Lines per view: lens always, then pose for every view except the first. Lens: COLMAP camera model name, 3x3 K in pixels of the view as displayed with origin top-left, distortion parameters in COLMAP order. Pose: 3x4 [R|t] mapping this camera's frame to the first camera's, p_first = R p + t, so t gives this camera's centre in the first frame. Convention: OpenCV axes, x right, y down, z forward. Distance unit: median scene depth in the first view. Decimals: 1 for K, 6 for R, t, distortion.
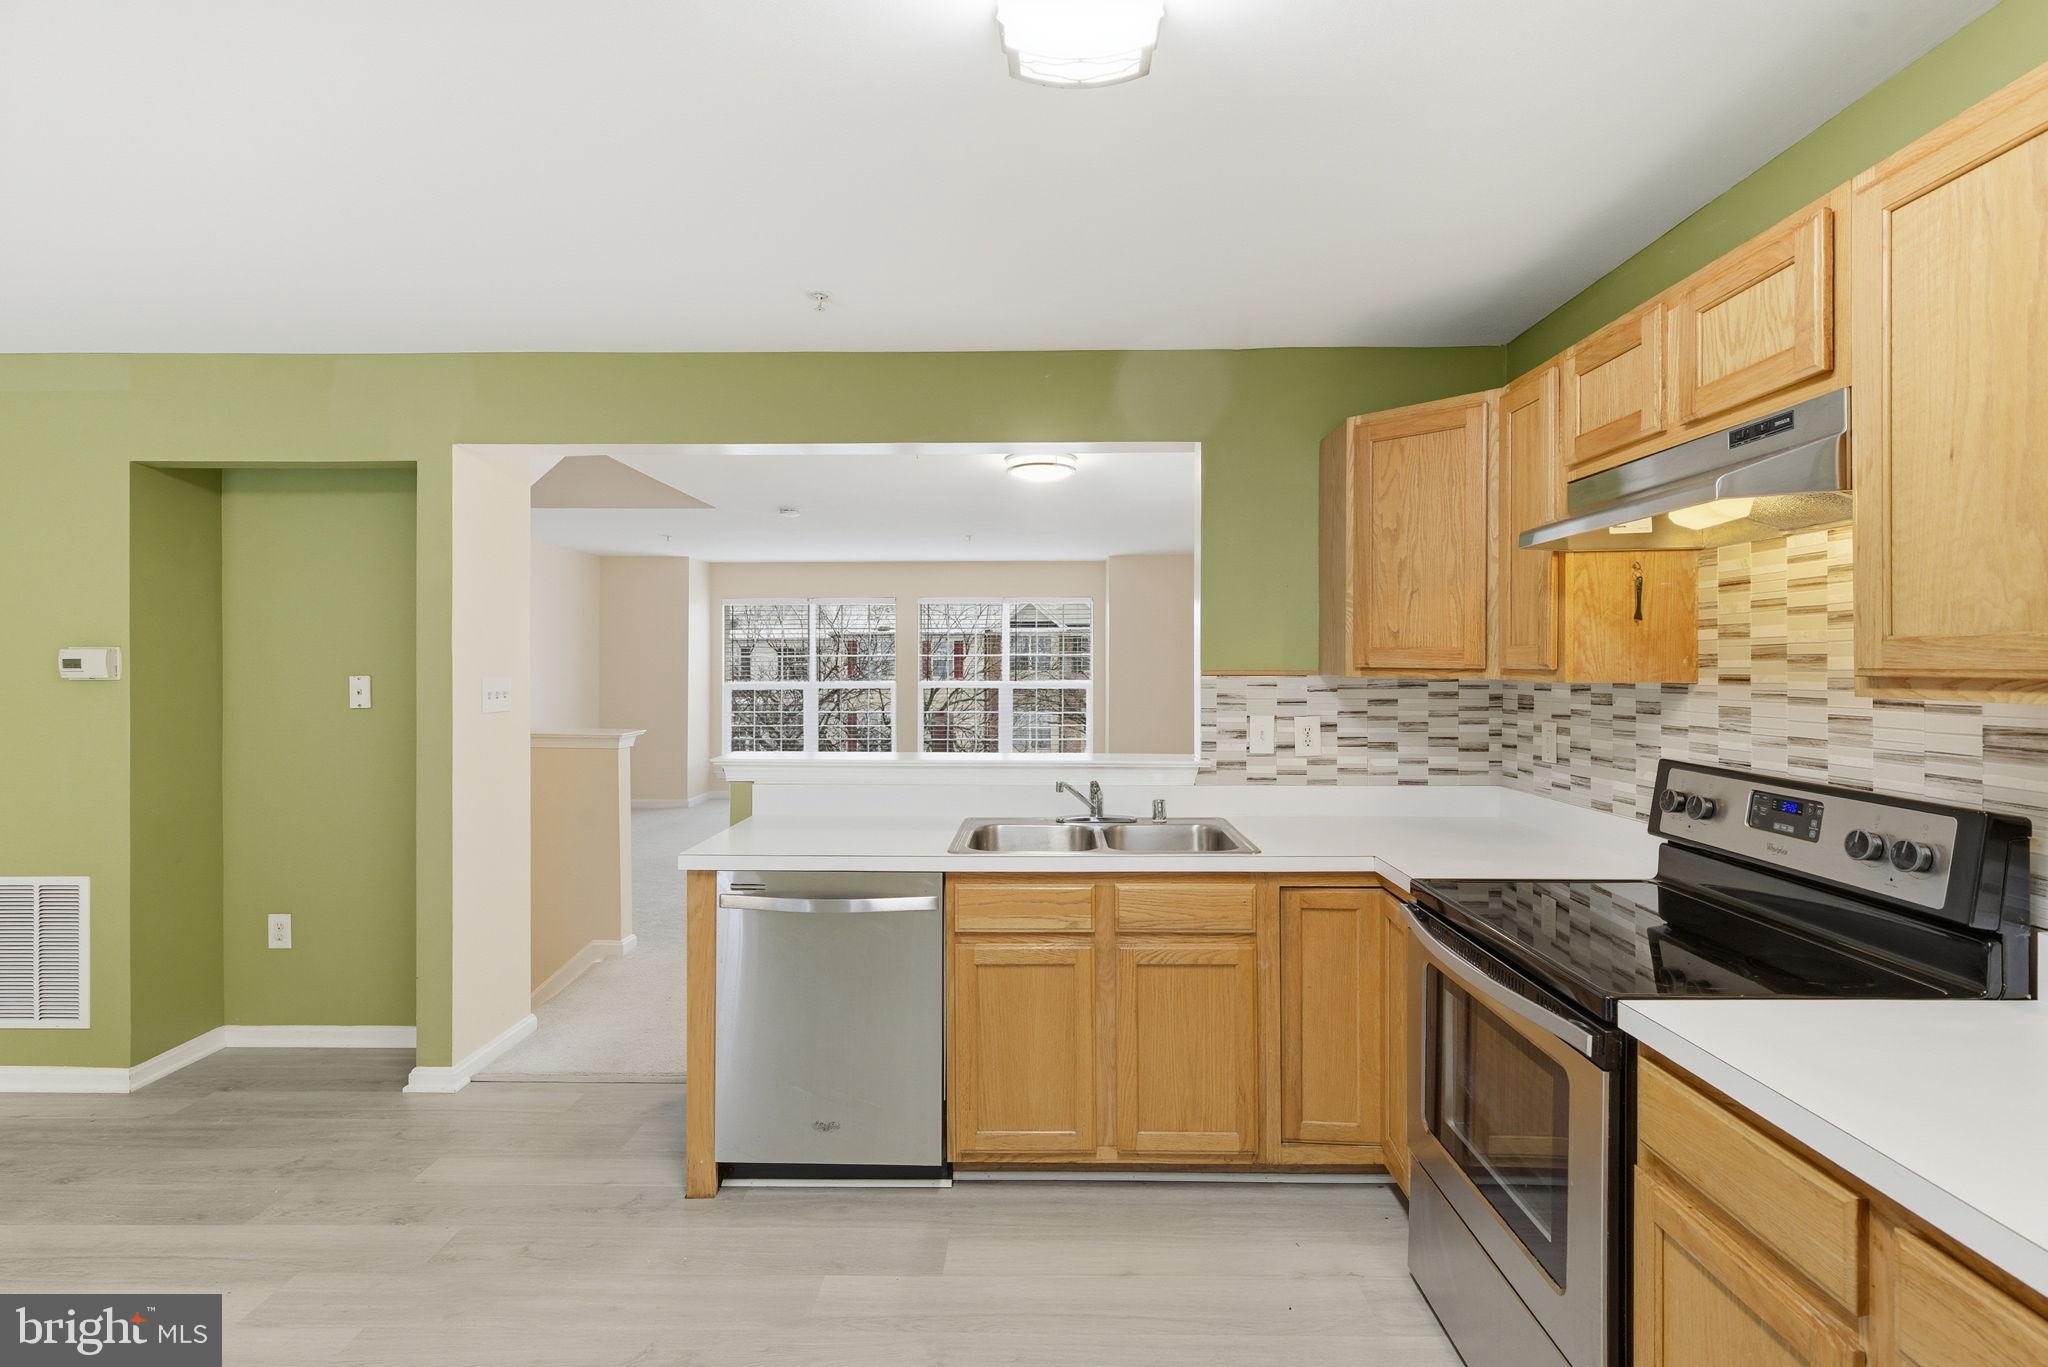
lens RADIAL K [[942.0, 0, 1038.0], [0, 942.0, 665.5], [0, 0, 1]] dist [-0.001175, 0.001391]
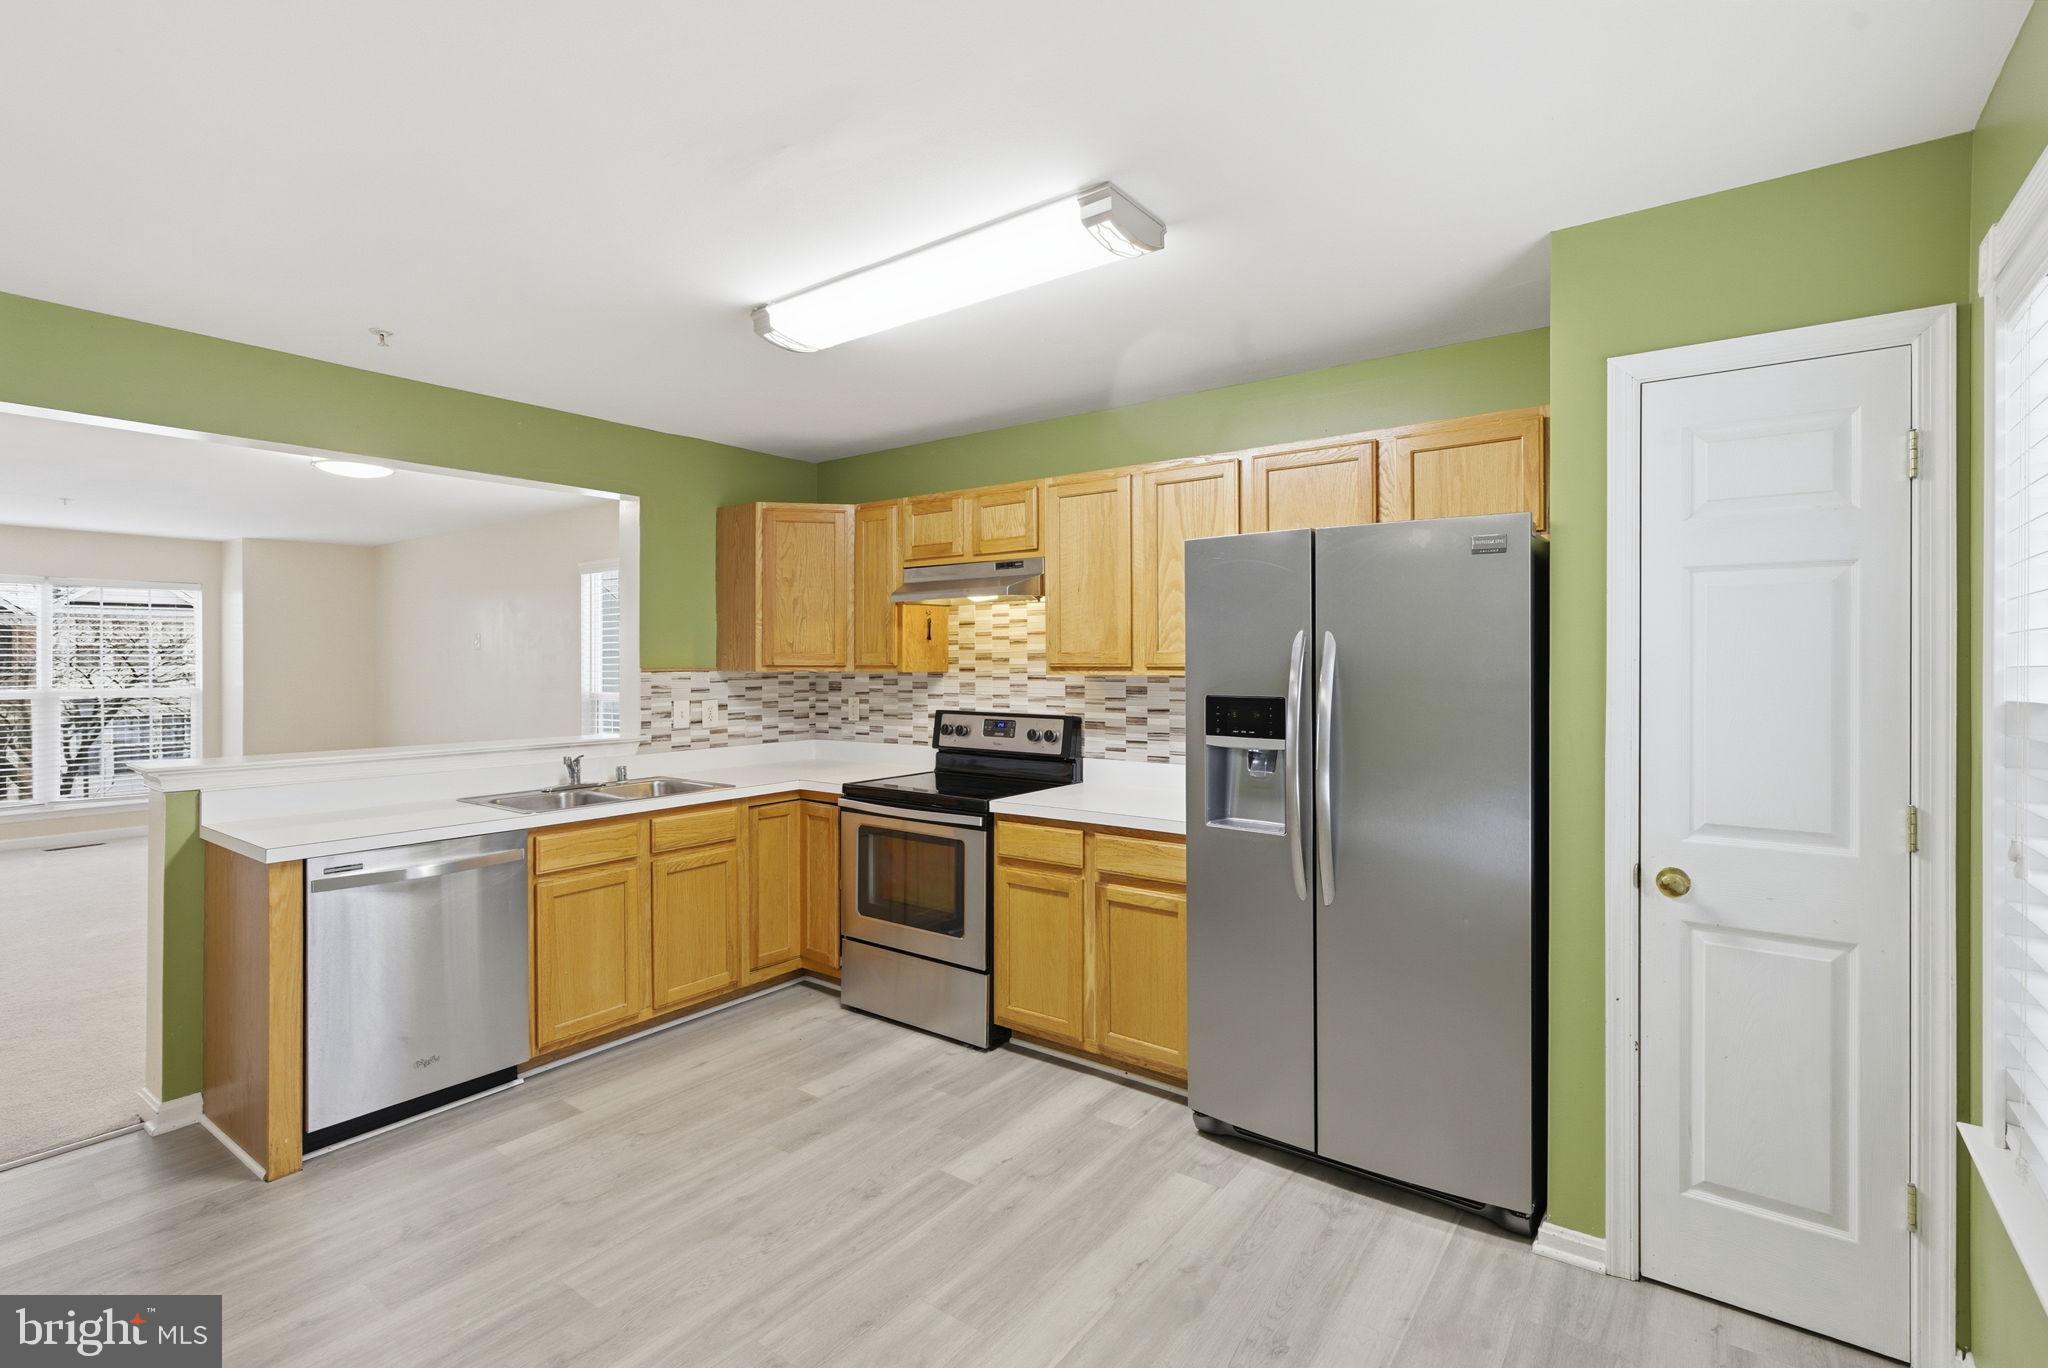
lens RADIAL K [[942.0, 0, 1037.8], [0, 942.0, 672.2], [0, 0, 1]] dist [-0.001175, 0.001391]
pose [[0.580036, -0.010790, 0.814520, -0.674074], [0.005227, 0.999941, 0.009524, 0.001118], [-0.814574, -0.001266, 0.580058, -0.266670]]
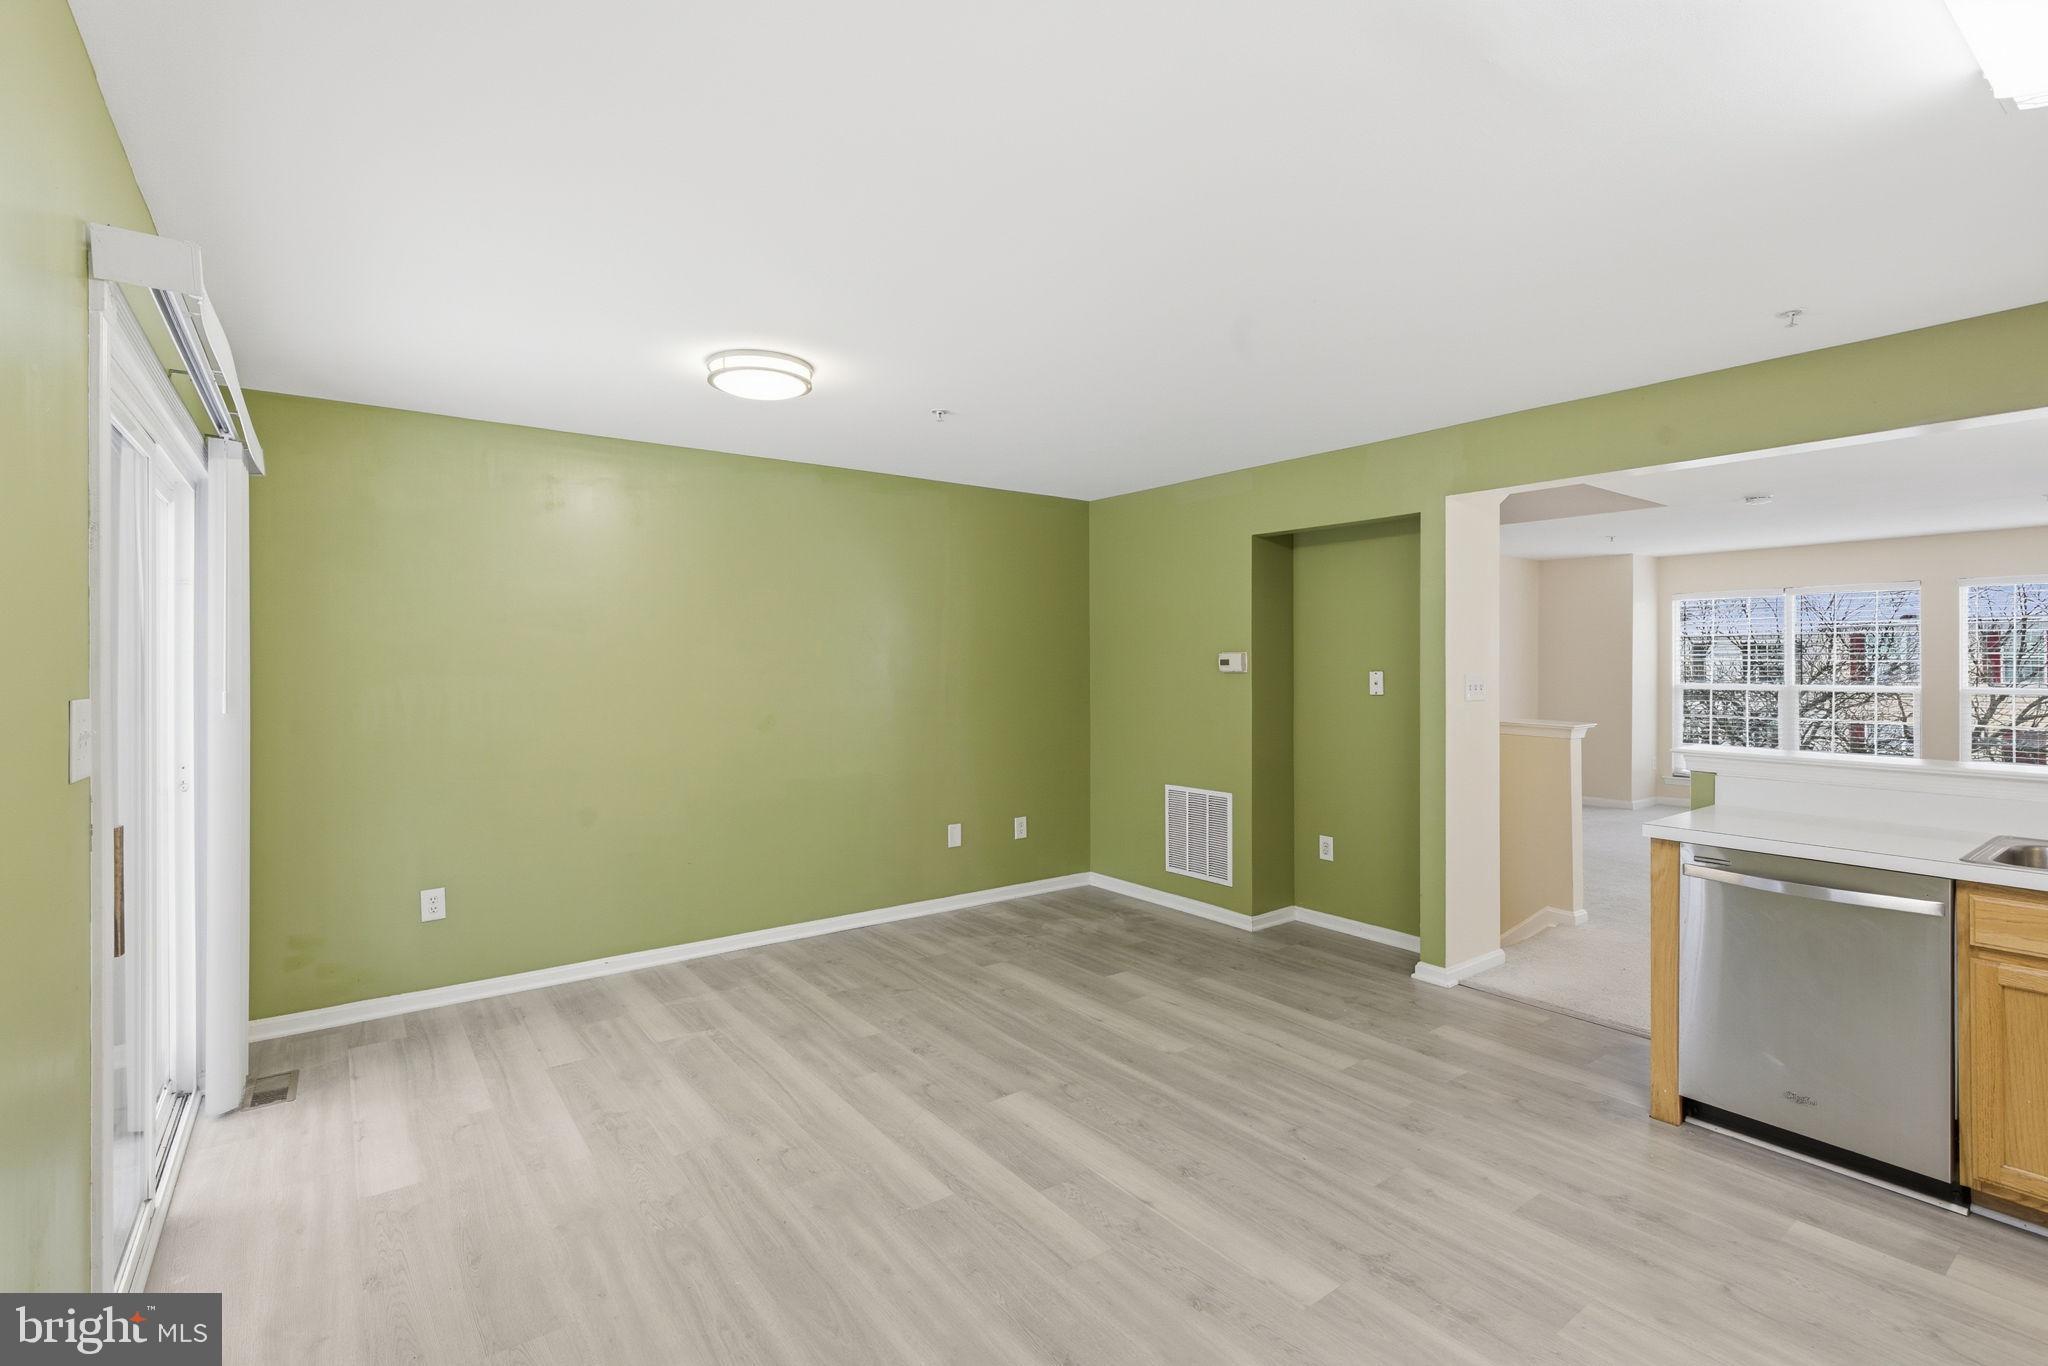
lens RADIAL K [[942.0, 0, 1034.4], [0, 942.0, 659.9], [0, 0, 1]] dist [-0.001175, 0.001391]
pose [[0.610519, -0.002202, -0.791999, 0.083158], [-0.001840, 0.999989, -0.004199, 0.001441], [0.792000, 0.004021, 0.610508, -0.306344]]
